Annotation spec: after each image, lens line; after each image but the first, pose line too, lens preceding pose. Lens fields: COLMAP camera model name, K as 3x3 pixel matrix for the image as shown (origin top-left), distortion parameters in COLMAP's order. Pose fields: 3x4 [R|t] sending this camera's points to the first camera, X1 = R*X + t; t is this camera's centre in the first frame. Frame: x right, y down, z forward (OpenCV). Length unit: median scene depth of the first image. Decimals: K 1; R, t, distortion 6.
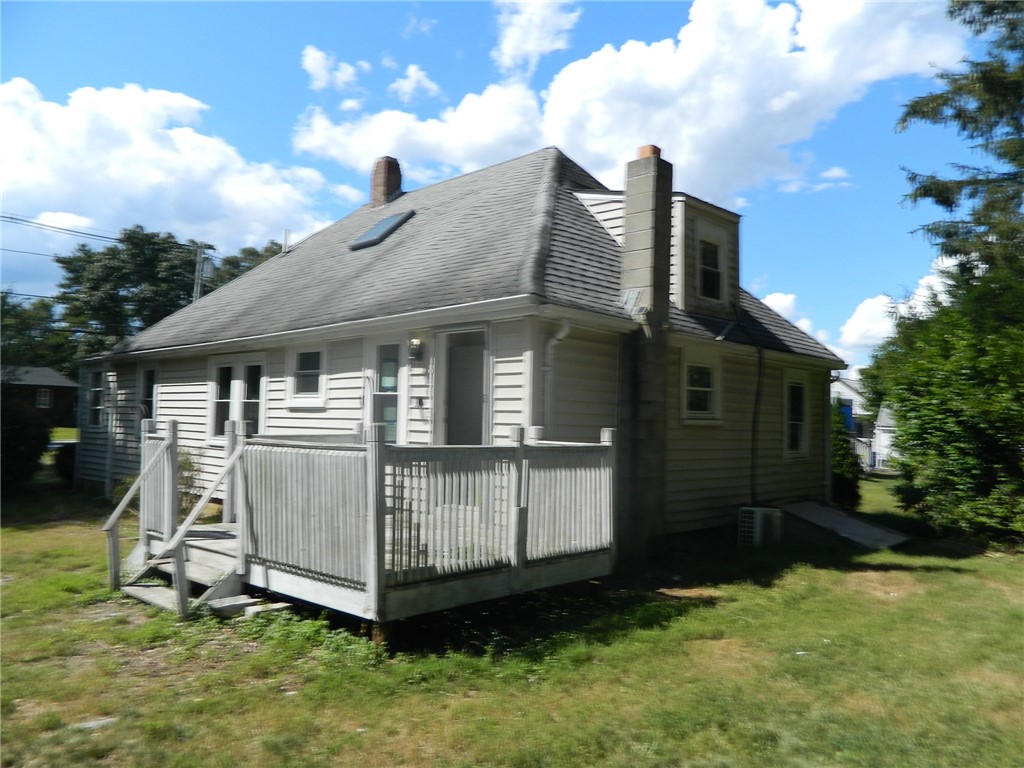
lens RADIAL K [[793.3, 0, 512.0], [0, 793.3, 384.0], [0, 0, 1]] dist [0.005157, 0.005038]
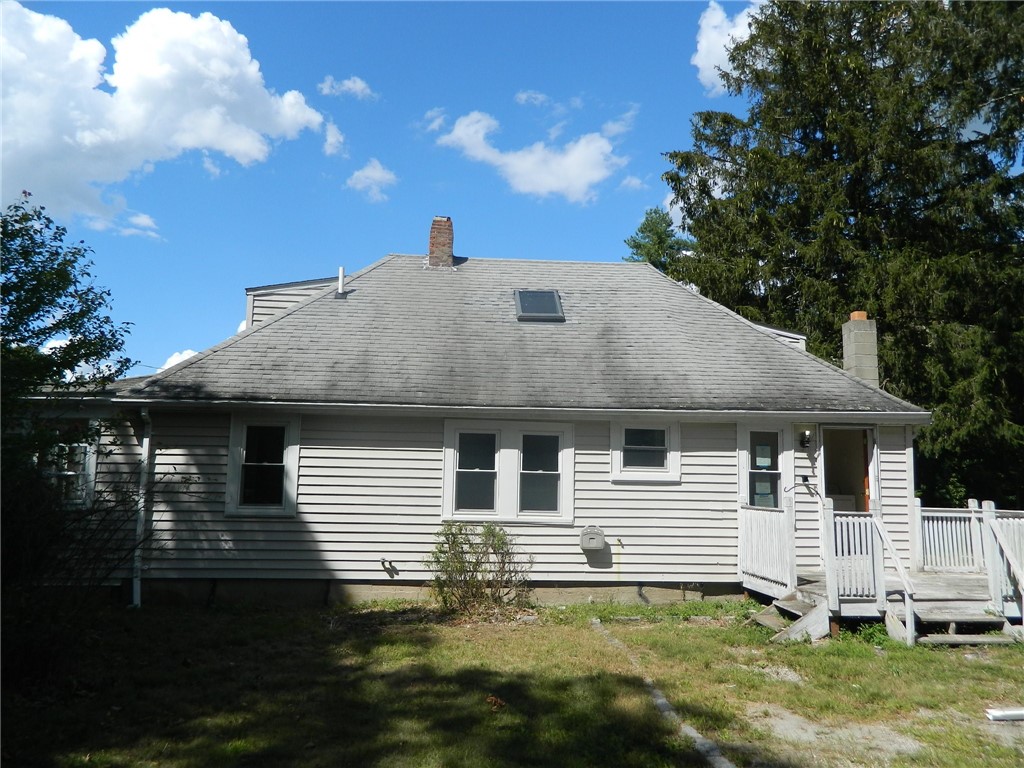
lens RADIAL K [[758.6, 0, 512.0], [0, 758.6, 384.0], [0, 0, 1]] dist [-0.001999, 0.000637]
pose [[0.646497, 0.086406, 0.758007, -1.193559], [-0.042120, 0.996093, -0.077623, -0.013977], [-0.761753, 0.018256, 0.647611, 0.484551]]
